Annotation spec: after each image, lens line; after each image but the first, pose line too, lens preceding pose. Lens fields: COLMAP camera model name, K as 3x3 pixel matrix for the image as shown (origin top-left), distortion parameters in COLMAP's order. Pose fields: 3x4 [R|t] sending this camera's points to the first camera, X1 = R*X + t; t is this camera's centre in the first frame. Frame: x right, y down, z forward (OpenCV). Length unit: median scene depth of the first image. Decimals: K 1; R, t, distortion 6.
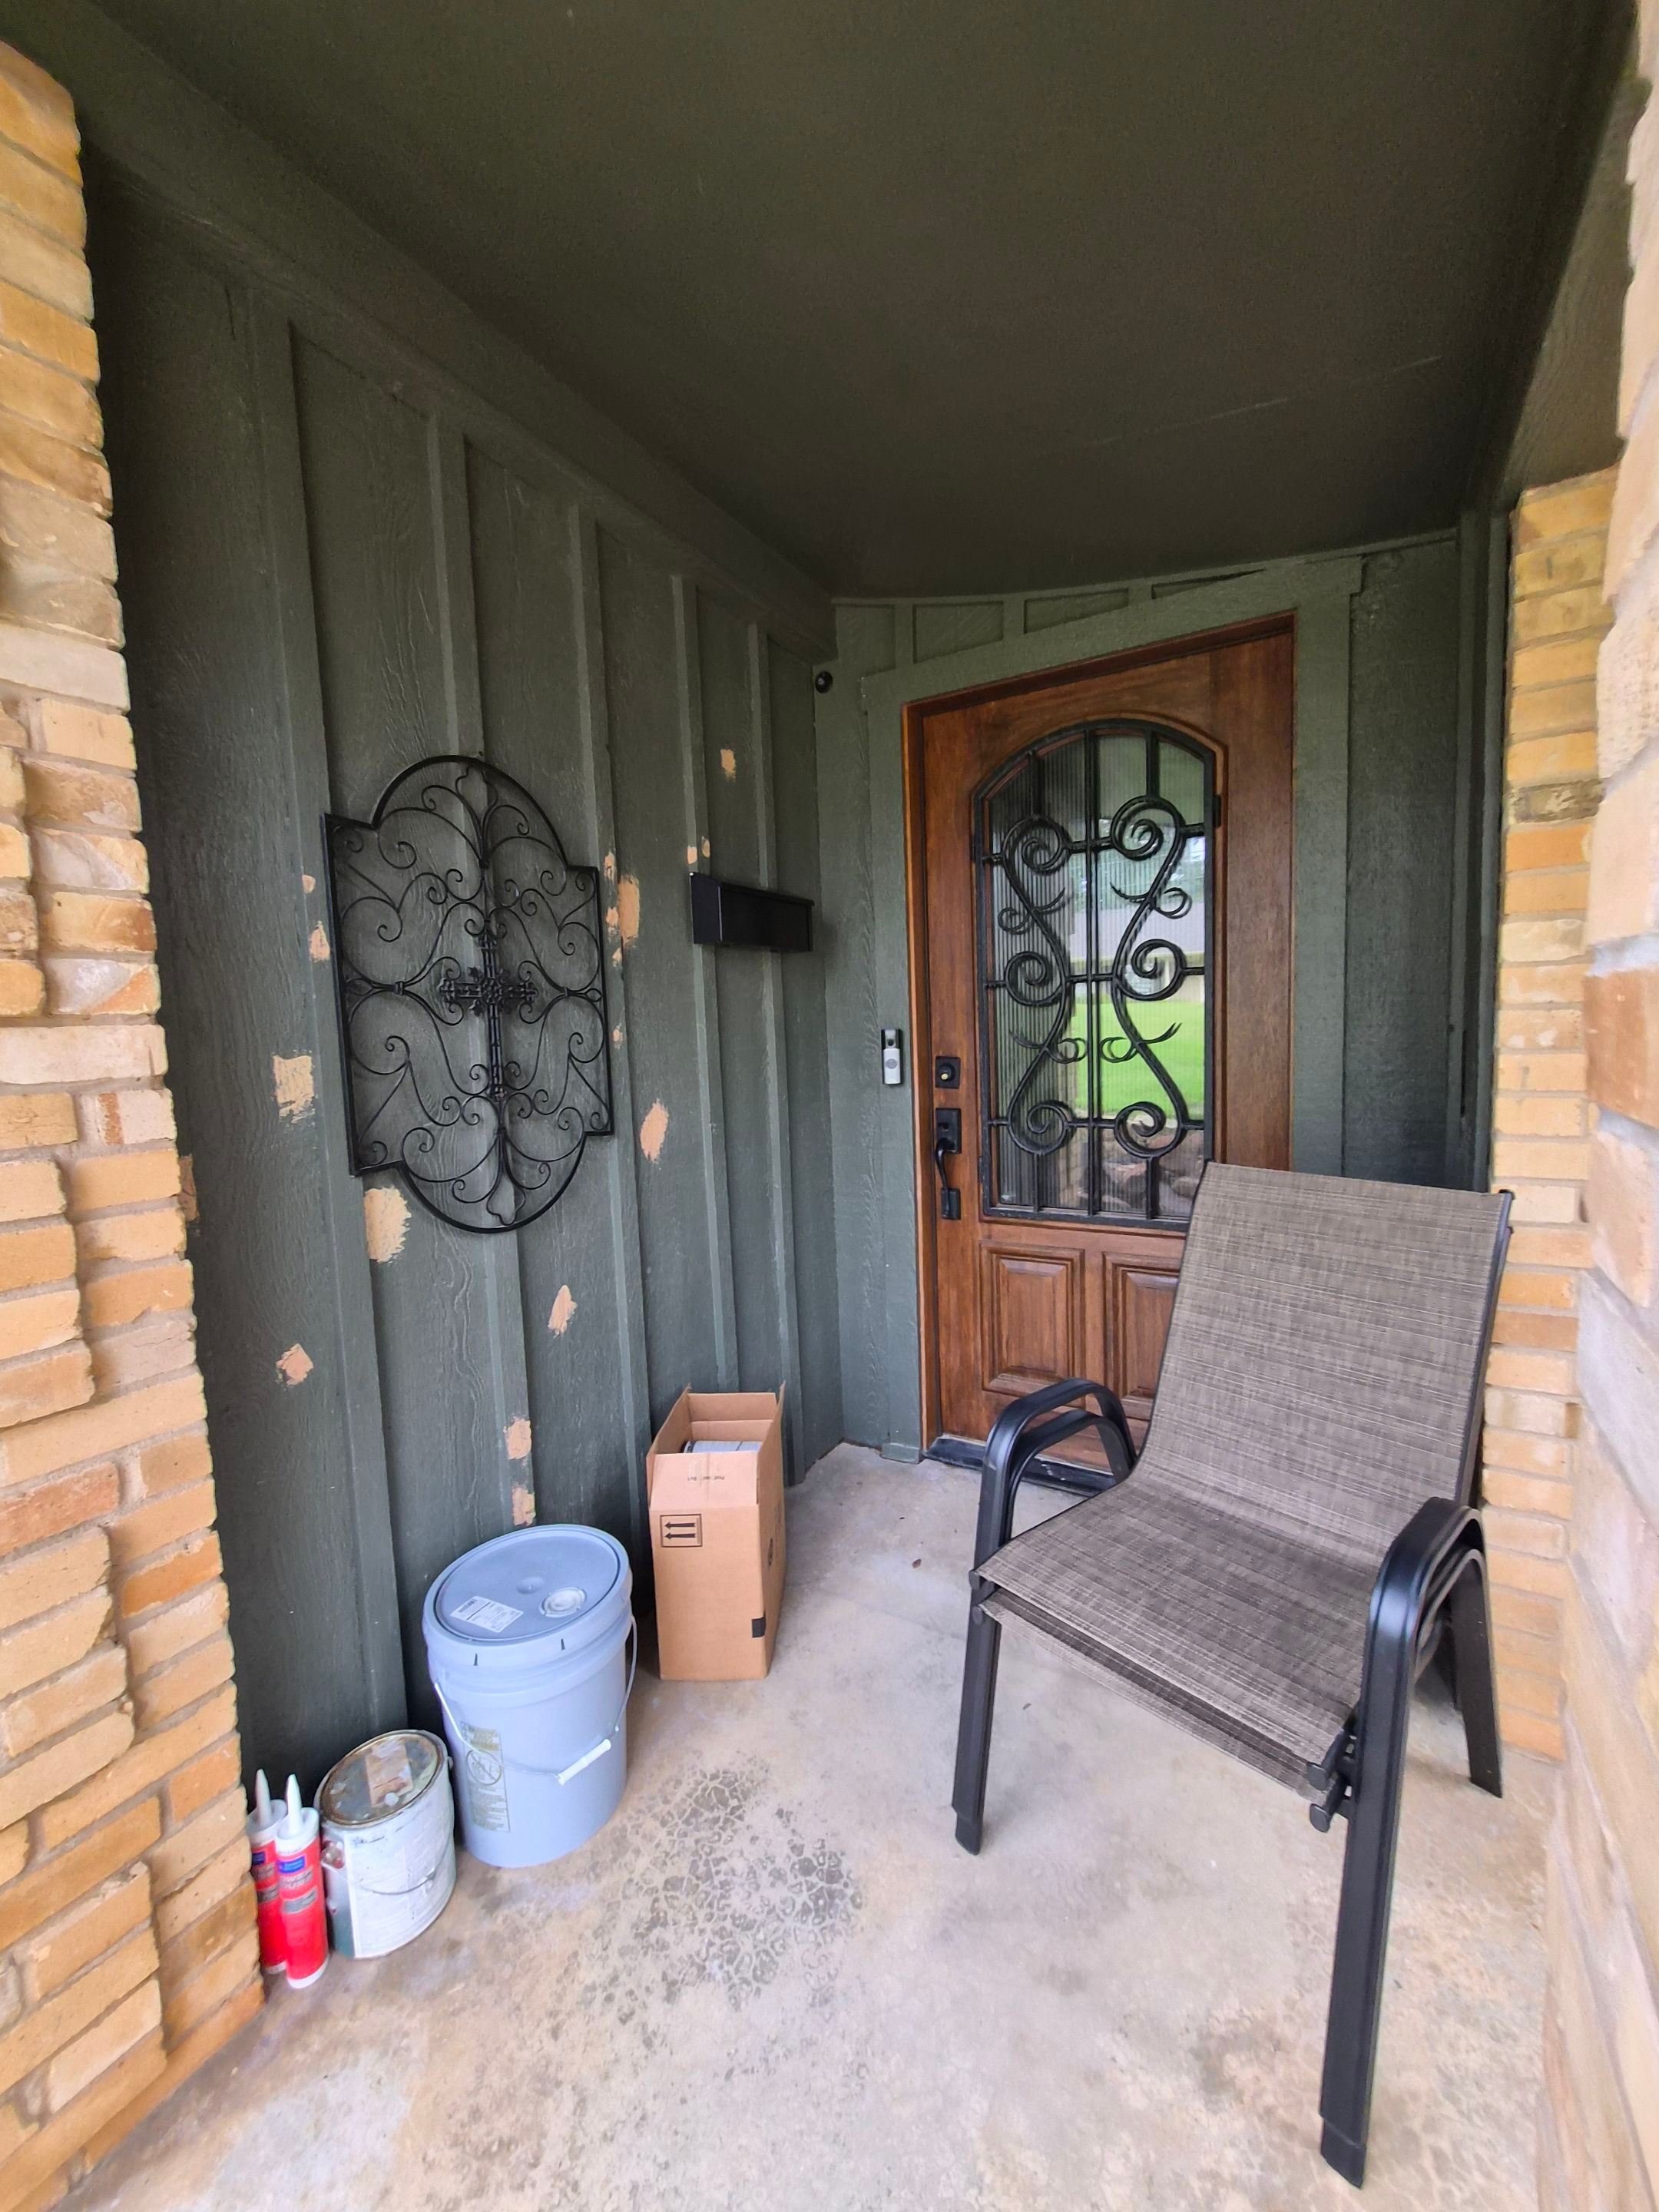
lens RADIAL K [[861.2, 0, 829.5], [0, 861.2, 1106.0], [0, 0, 1]] dist [0.000060, -0.000015]
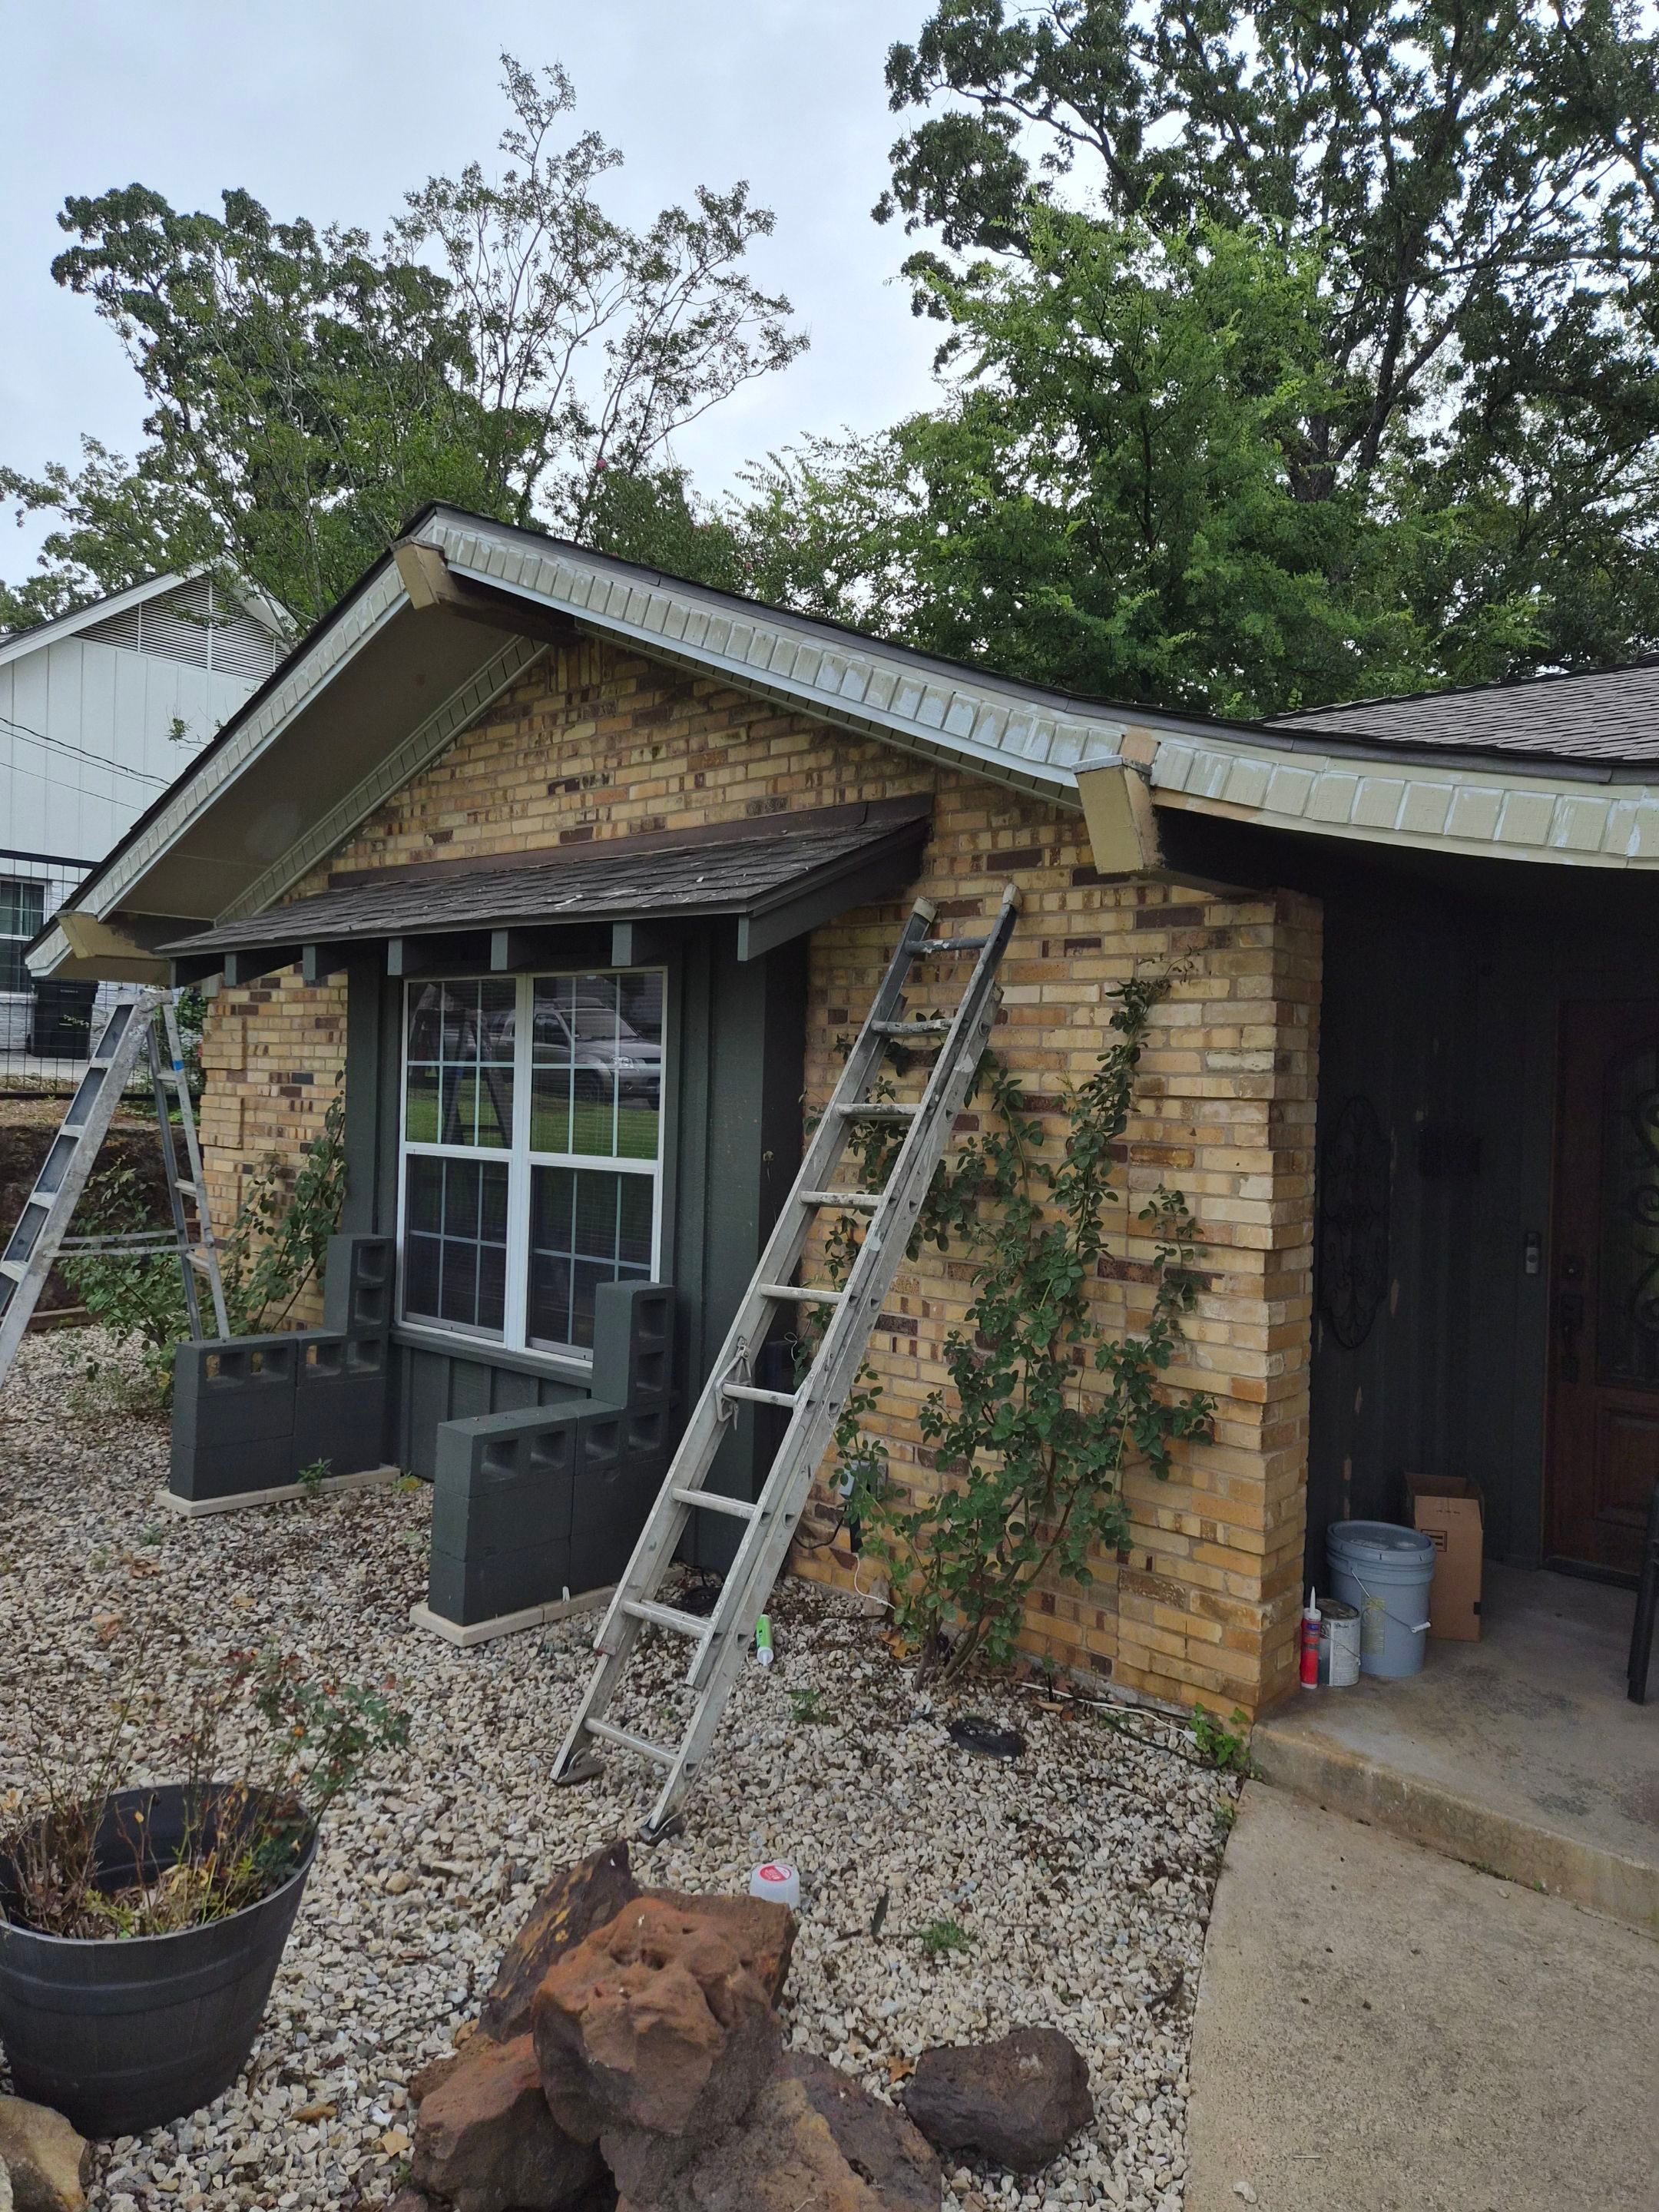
lens RADIAL K [[1452.2, 0, 829.5], [0, 1452.2, 1106.0], [0, 0, 1]] dist [0.061423, -0.052527]
pose [[0.981307, 0.066750, -0.180500, -0.645763], [-0.080175, 0.994450, -0.068124, -0.044708], [0.174951, 0.081322, 0.981213, -1.557557]]
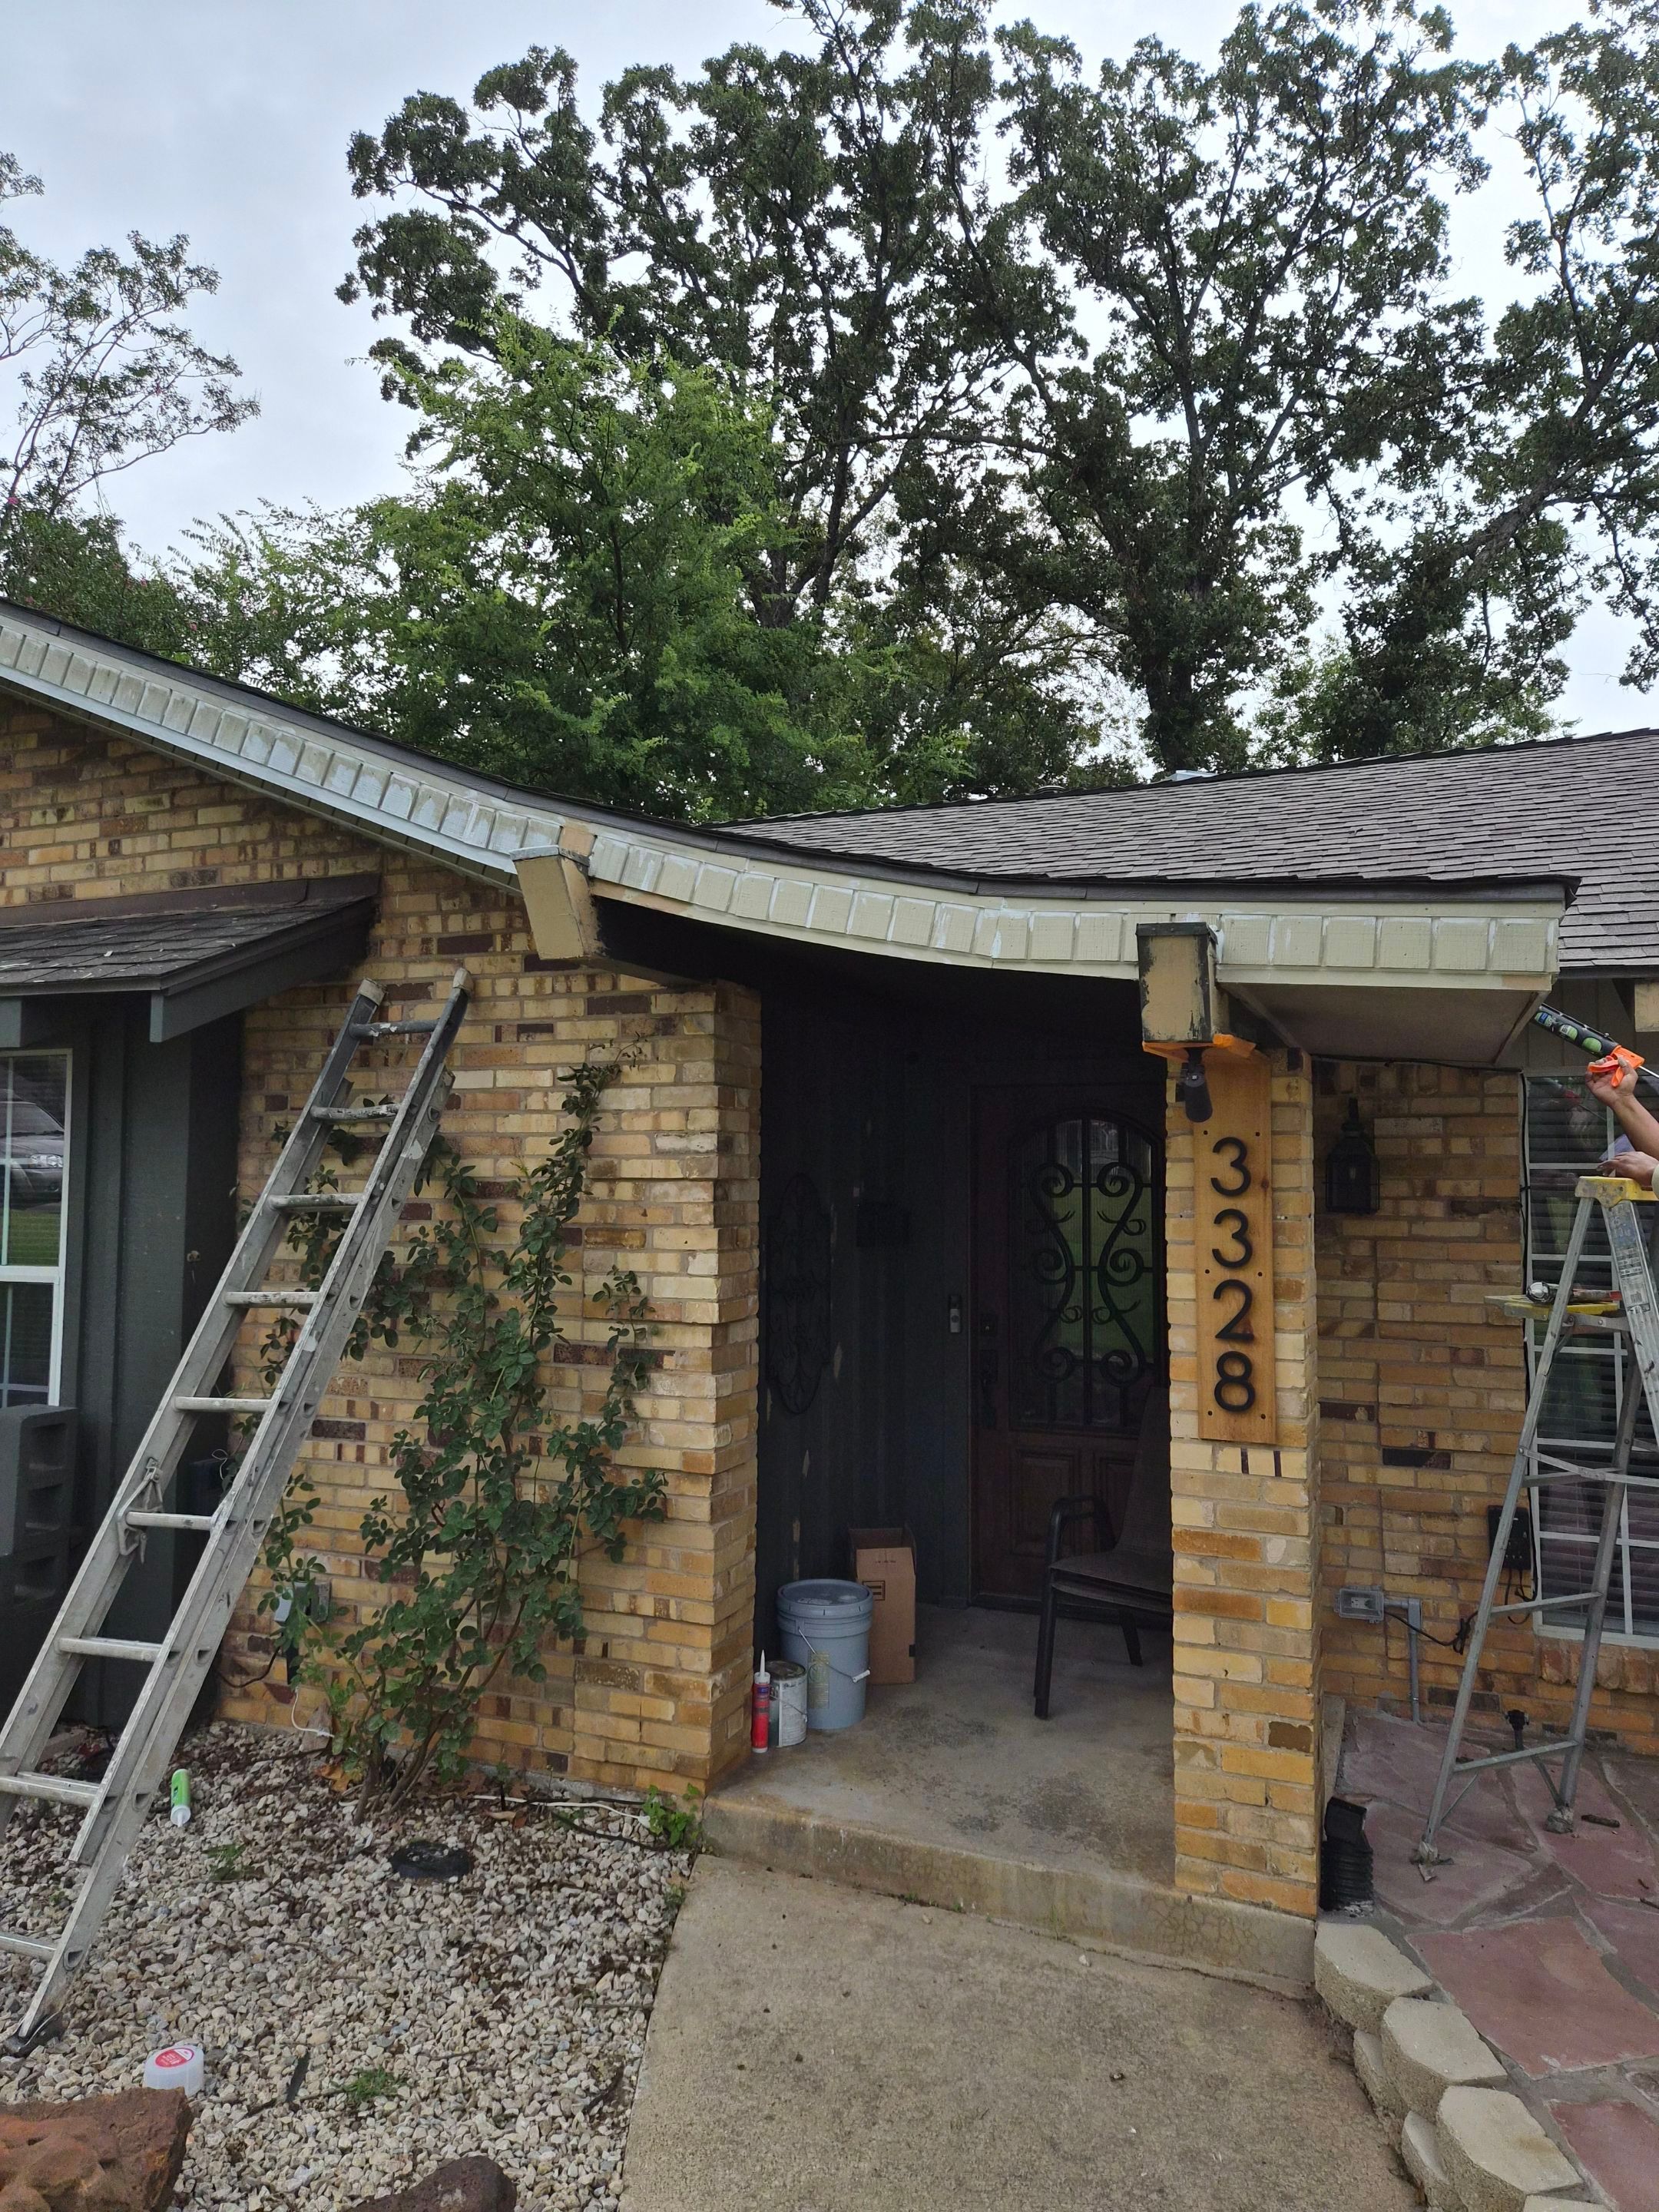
lens RADIAL K [[1458.6, 0, 829.5], [0, 1458.6, 1106.0], [0, 0, 1]] dist [0.062247, -0.055731]
pose [[0.987327, 0.047393, 0.151458, -0.574607], [-0.024805, 0.988723, -0.147689, -0.037227], [-0.156749, 0.142060, 0.977368, -1.572145]]
